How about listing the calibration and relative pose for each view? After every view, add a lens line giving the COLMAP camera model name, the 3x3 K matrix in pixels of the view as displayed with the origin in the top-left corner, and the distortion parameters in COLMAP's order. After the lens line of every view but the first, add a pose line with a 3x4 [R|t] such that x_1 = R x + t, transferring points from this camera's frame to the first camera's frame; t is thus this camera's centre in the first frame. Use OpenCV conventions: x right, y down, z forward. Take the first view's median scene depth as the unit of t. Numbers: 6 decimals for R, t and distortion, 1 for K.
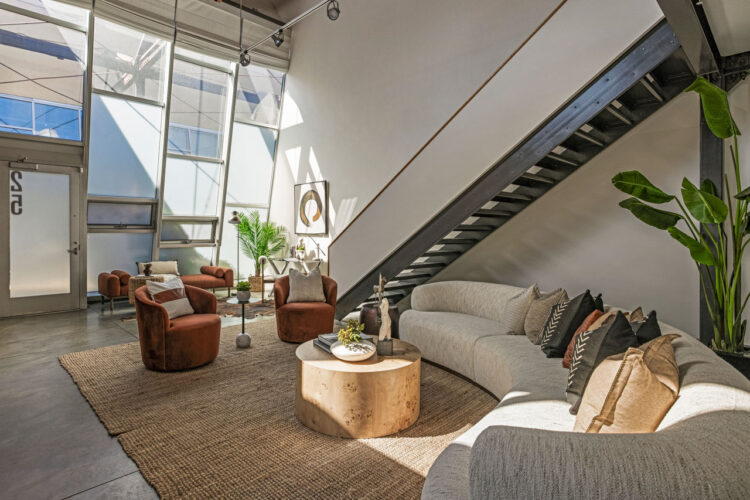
lens RADIAL K [[405.0, 0, 364.2], [0, 405.0, 243.3], [0, 0, 1]] dist [0.023111, 0.000350]
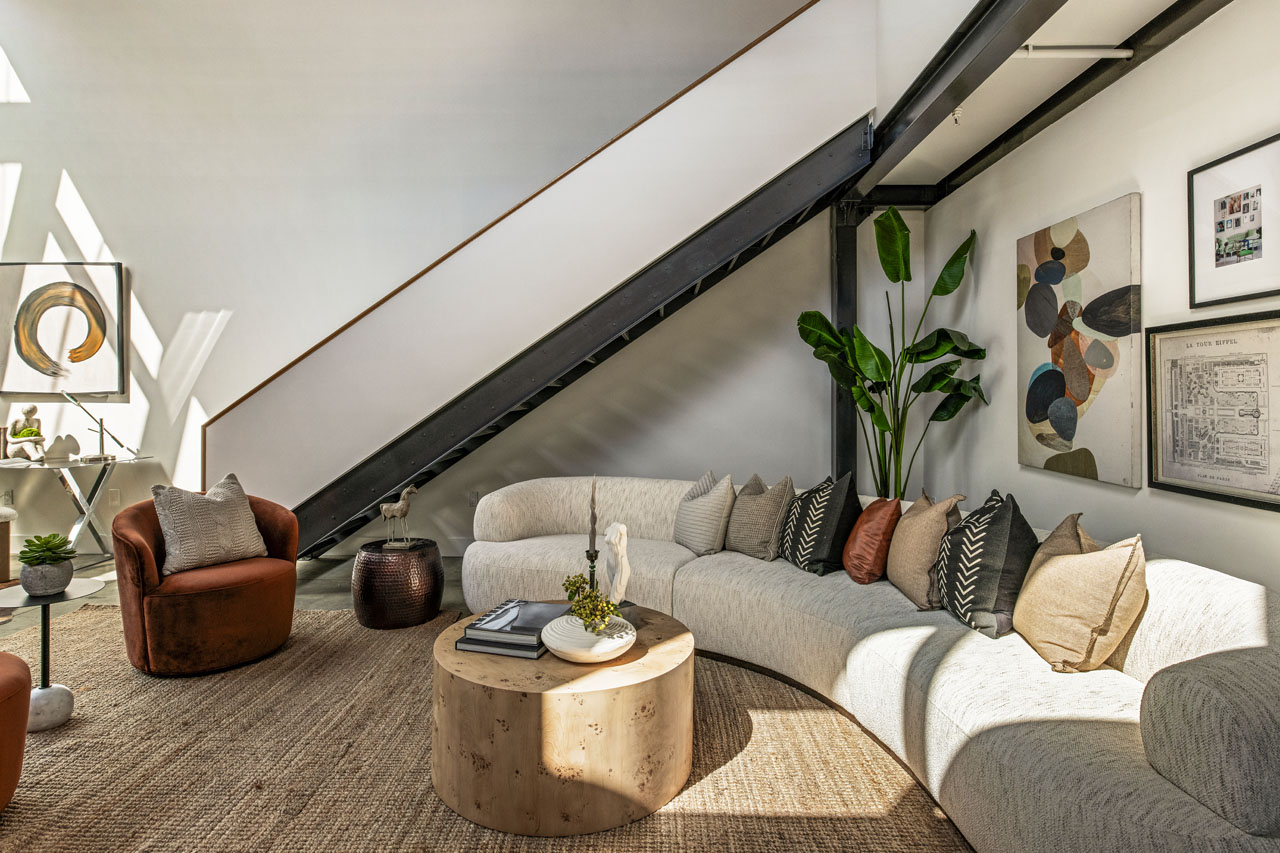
lens RADIAL K [[697.3, 0, 640.3], [0, 697.3, 395.0], [0, 0, 1]] dist [0.005829, 0.000984]
pose [[0.716805, -0.006124, 0.697247, -0.211394], [0.017879, 0.999794, -0.009599, -0.005926], [-0.697044, 0.019347, 0.716767, 0.134982]]
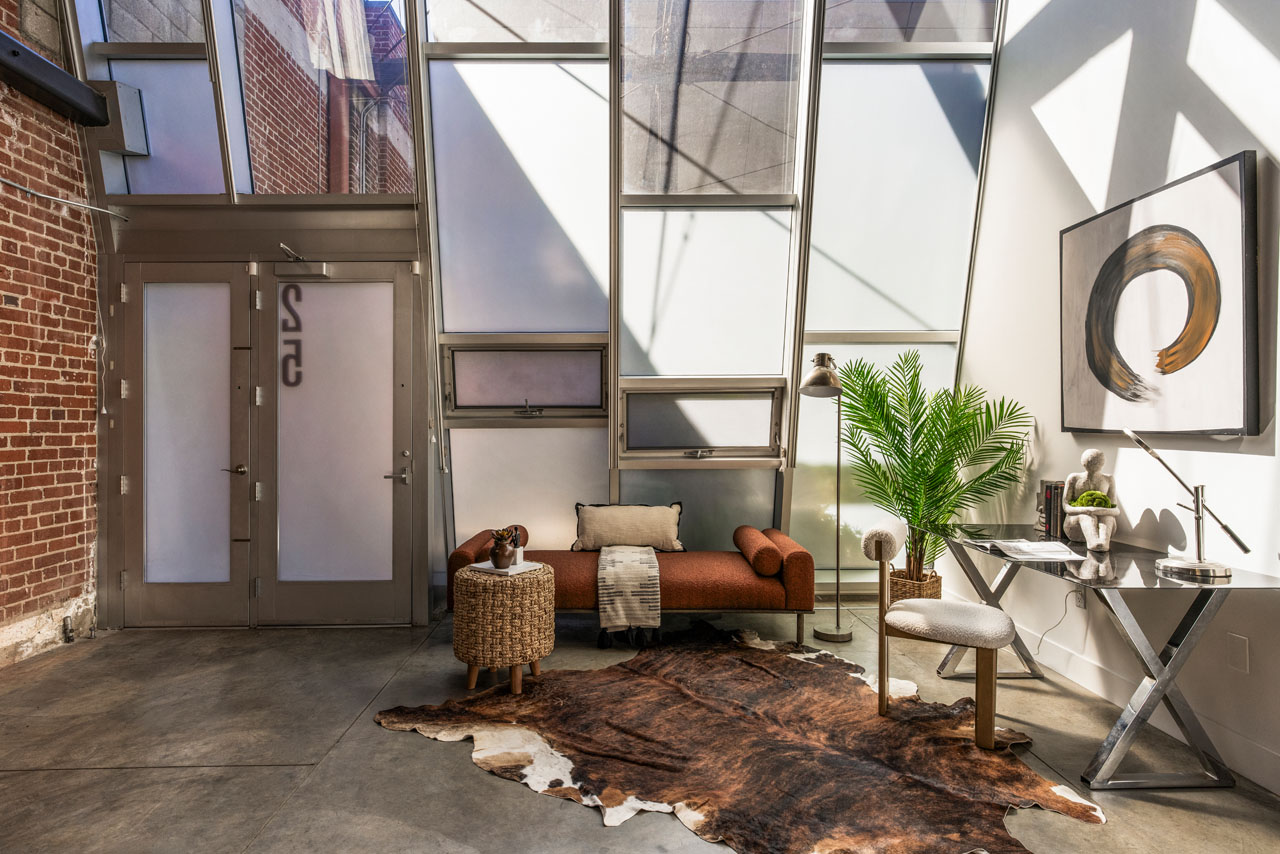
lens RADIAL K [[691.2, 0, 621.5], [0, 691.2, 415.5], [0, 0, 1]] dist [0.023111, 0.000350]
pose [[0.725647, -0.010448, -0.687988, -0.082369], [-0.013973, 0.999455, -0.029916, -0.018213], [0.687926, 0.031322, 0.725105, 0.565847]]
